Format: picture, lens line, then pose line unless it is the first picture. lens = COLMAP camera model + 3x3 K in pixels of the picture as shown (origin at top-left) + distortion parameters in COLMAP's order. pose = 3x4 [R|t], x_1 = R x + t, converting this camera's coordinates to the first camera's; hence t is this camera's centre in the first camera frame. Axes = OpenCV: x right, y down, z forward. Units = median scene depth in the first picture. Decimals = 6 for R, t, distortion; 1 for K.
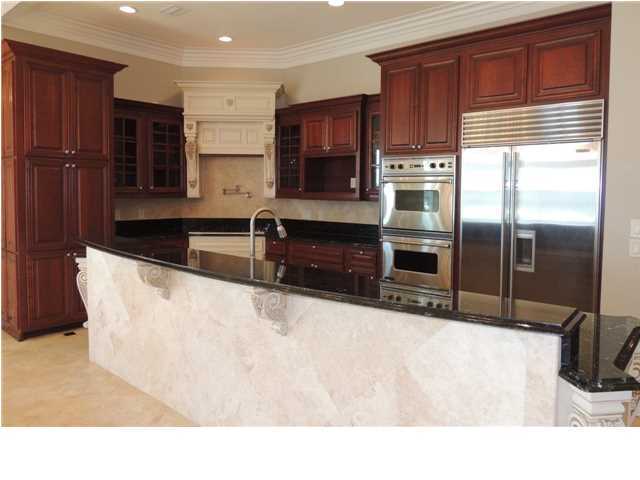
lens RADIAL K [[461.0, 0, 319.2], [0, 461.0, 217.6], [0, 0, 1]] dist [-0.008360, -0.003485]
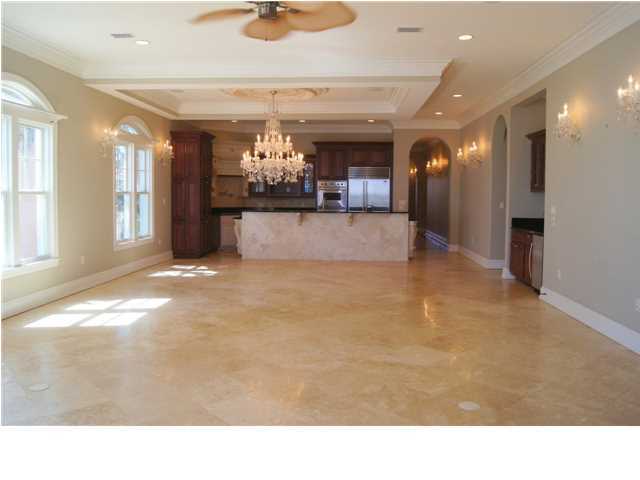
lens RADIAL K [[522.9, 0, 315.4], [0, 522.9, 228.8], [0, 0, 1]] dist [-0.074180, 0.000446]
pose [[0.800981, -0.039846, 0.597362, -1.841308], [0.036724, 0.999174, 0.017406, 0.103719], [-0.597562, 0.007995, 0.801783, -1.540034]]
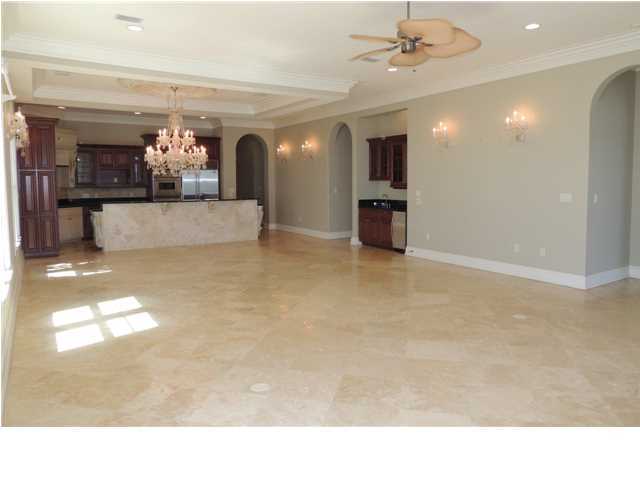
lens RADIAL K [[461.0, 0, 319.2], [0, 461.0, 217.6], [0, 0, 1]] dist [-0.008360, -0.003485]
pose [[0.295275, -0.084518, 0.951667, -2.443795], [0.068711, 0.995379, 0.067081, 0.035407], [-0.952938, 0.045583, 0.299718, -0.861320]]
